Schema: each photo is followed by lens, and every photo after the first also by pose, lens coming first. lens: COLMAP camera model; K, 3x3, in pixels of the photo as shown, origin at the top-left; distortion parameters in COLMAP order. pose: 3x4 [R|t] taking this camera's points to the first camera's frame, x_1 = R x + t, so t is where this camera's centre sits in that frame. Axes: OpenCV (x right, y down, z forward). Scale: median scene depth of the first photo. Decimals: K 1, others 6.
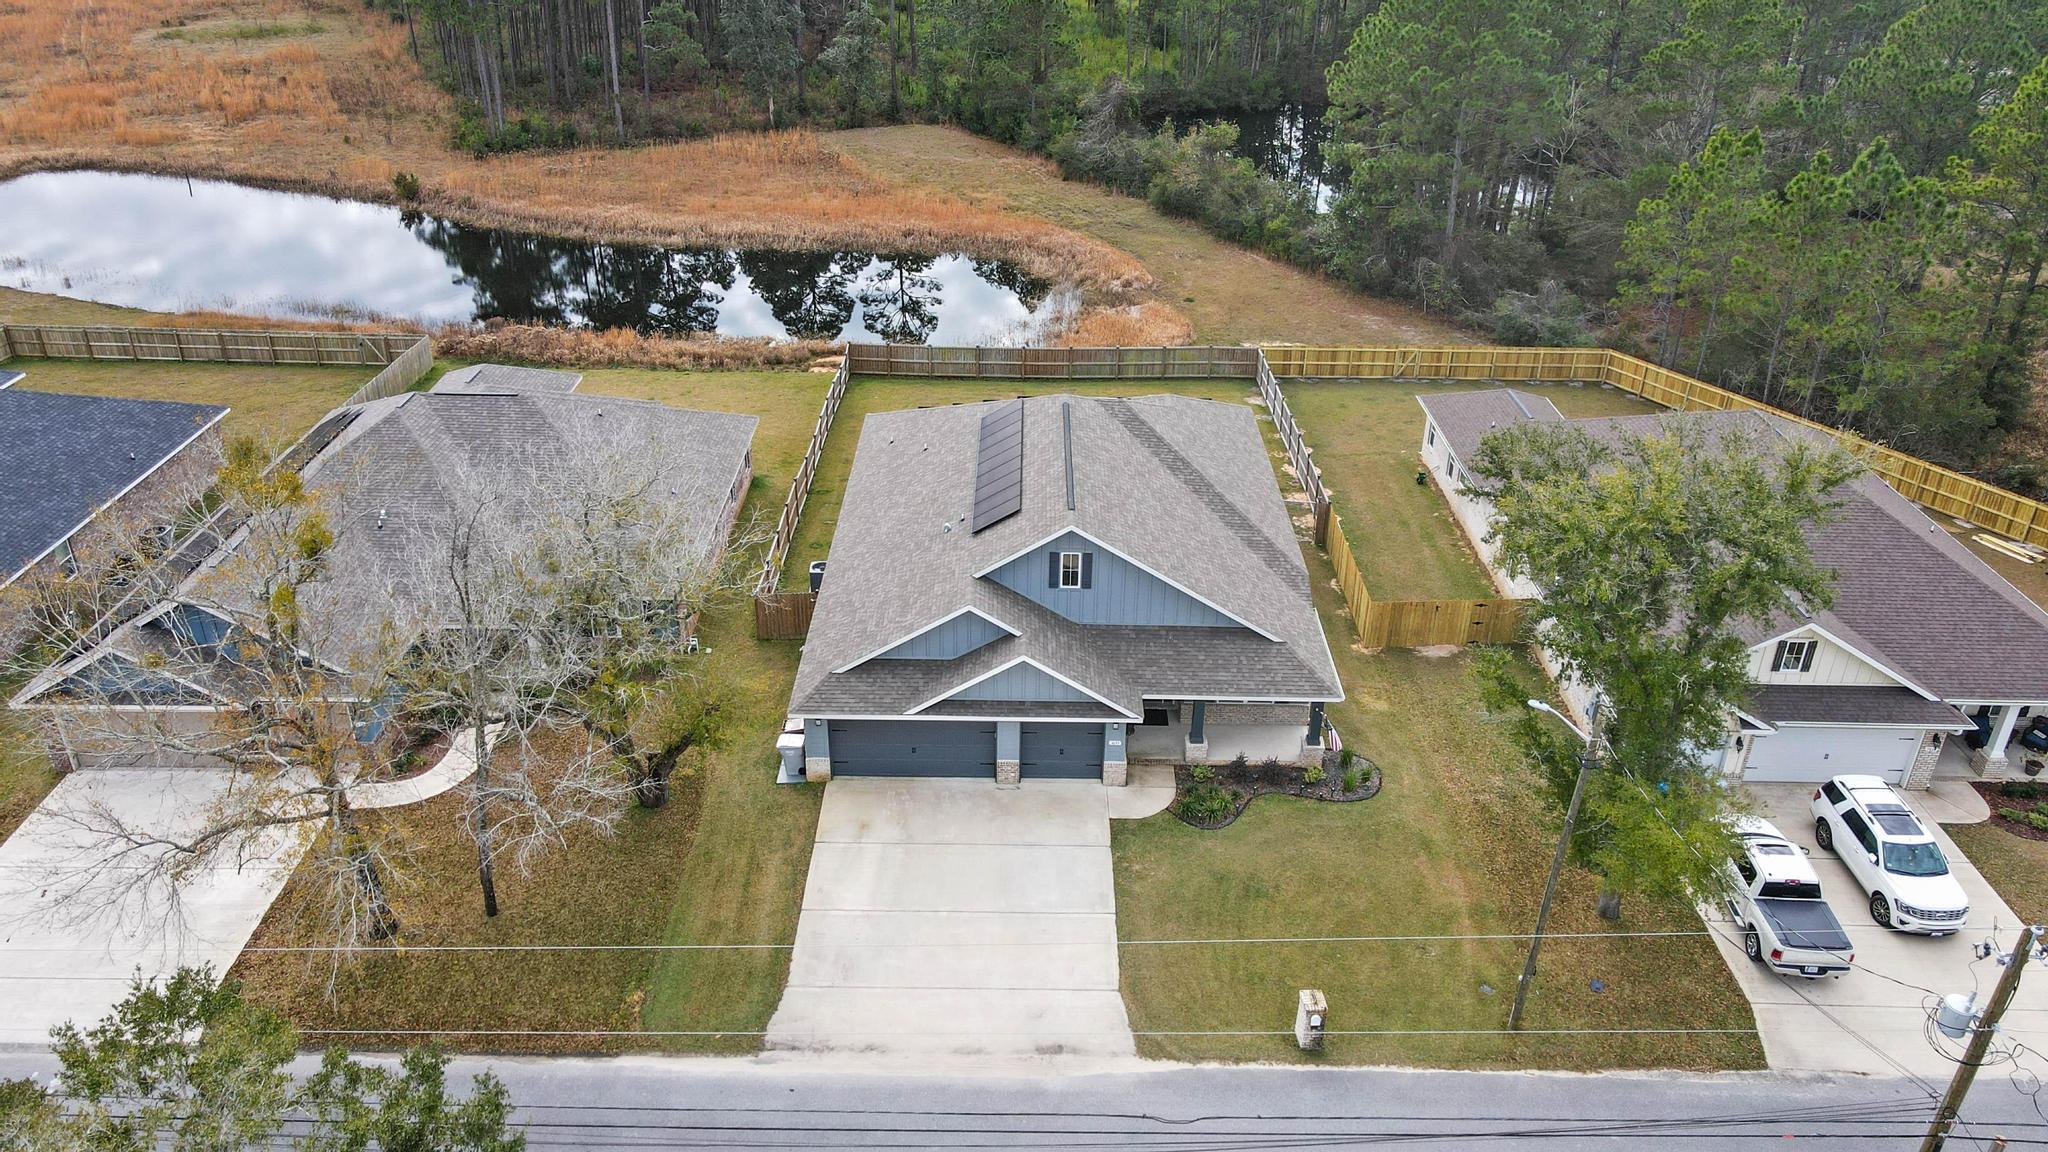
lens RADIAL K [[1510.9, 0, 1038.8], [0, 1510.9, 570.1], [0, 0, 1]] dist [0.001733, 0.016598]
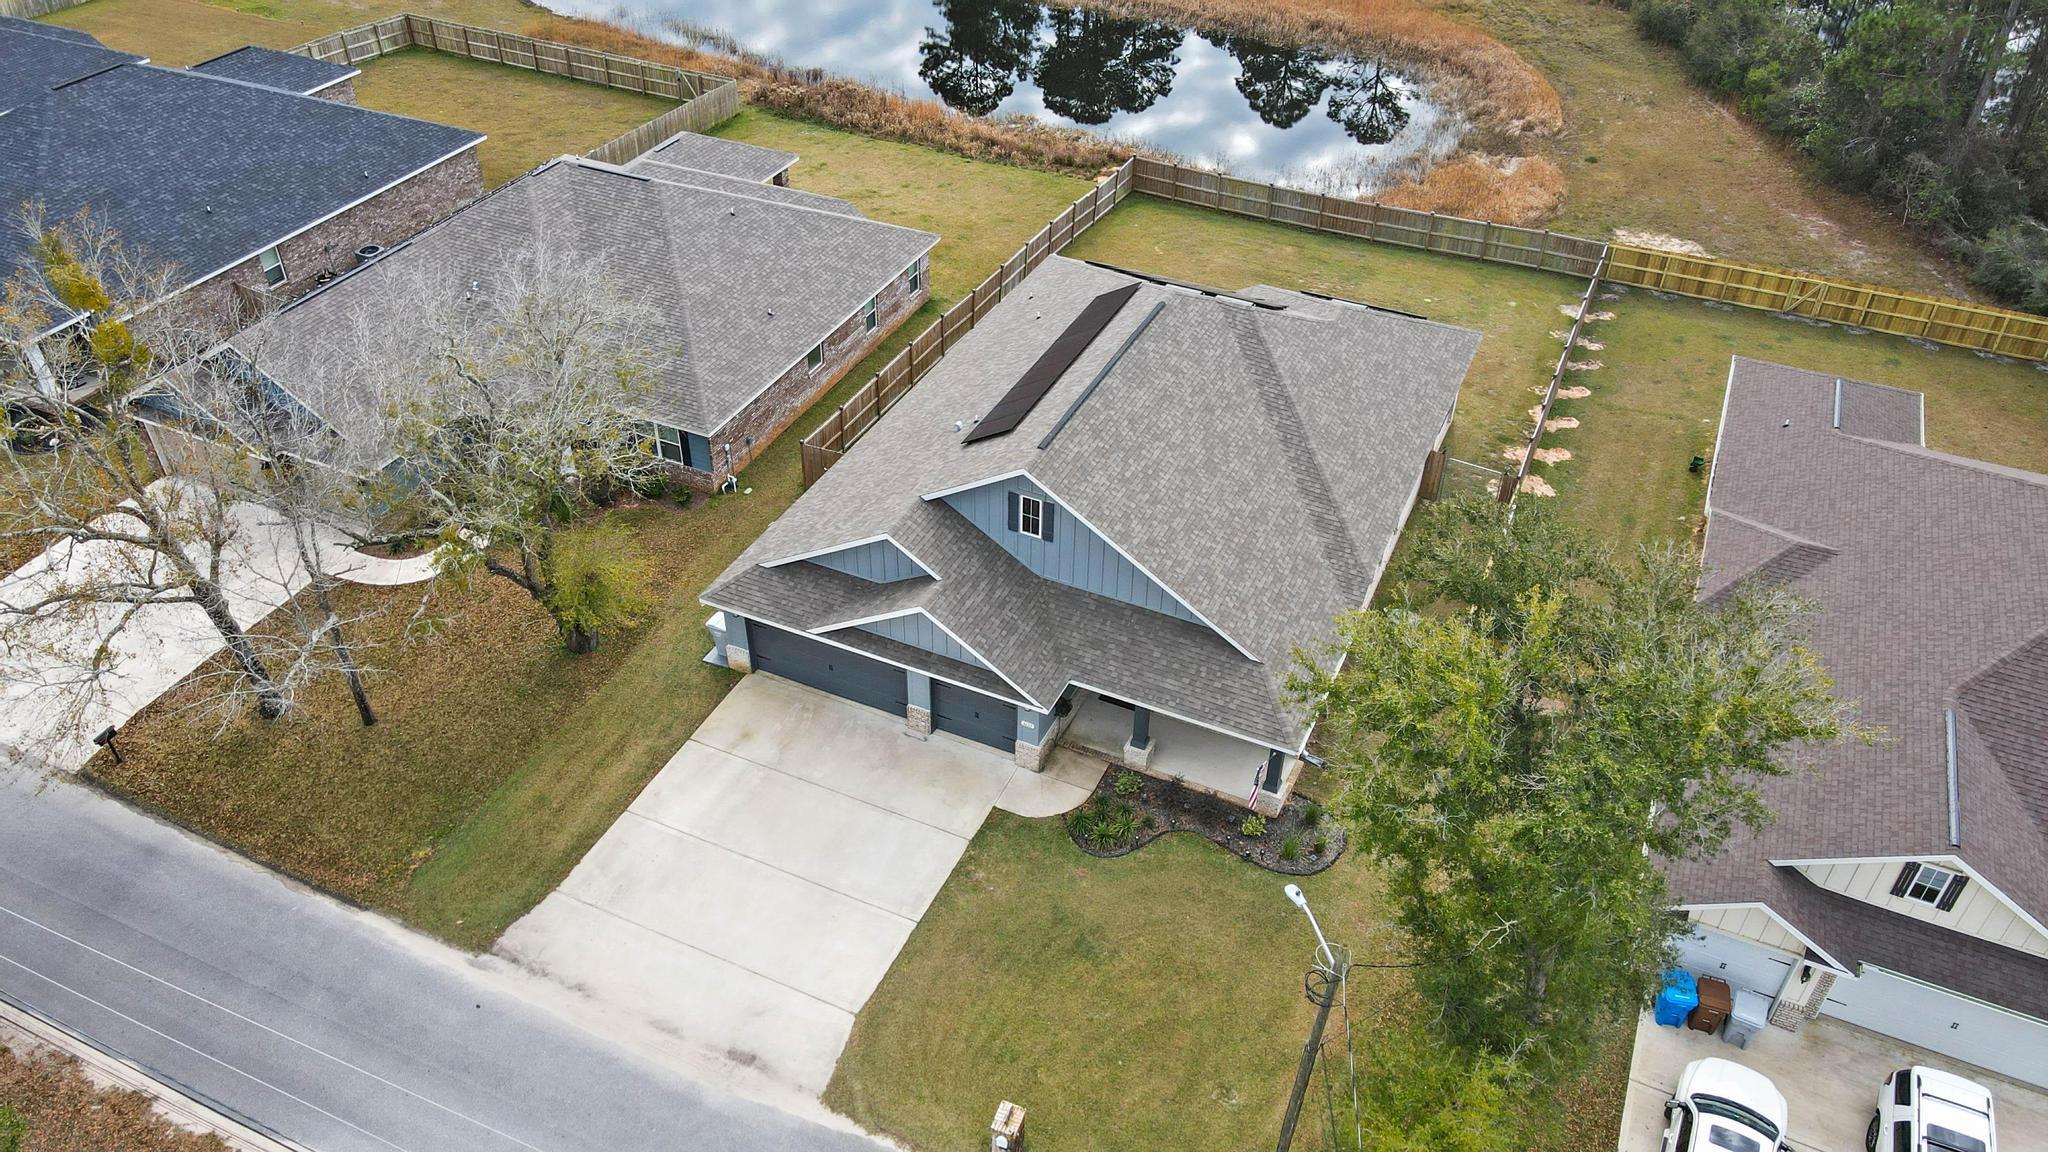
lens RADIAL K [[1510.9, 0, 1034.4], [0, 1510.9, 583.4], [0, 0, 1]] dist [0.001733, 0.016598]
pose [[0.908341, 0.254961, -0.331529, 0.313204], [-0.194127, 0.959156, 0.205754, -0.138543], [0.370448, -0.122536, 0.920735, 0.212588]]
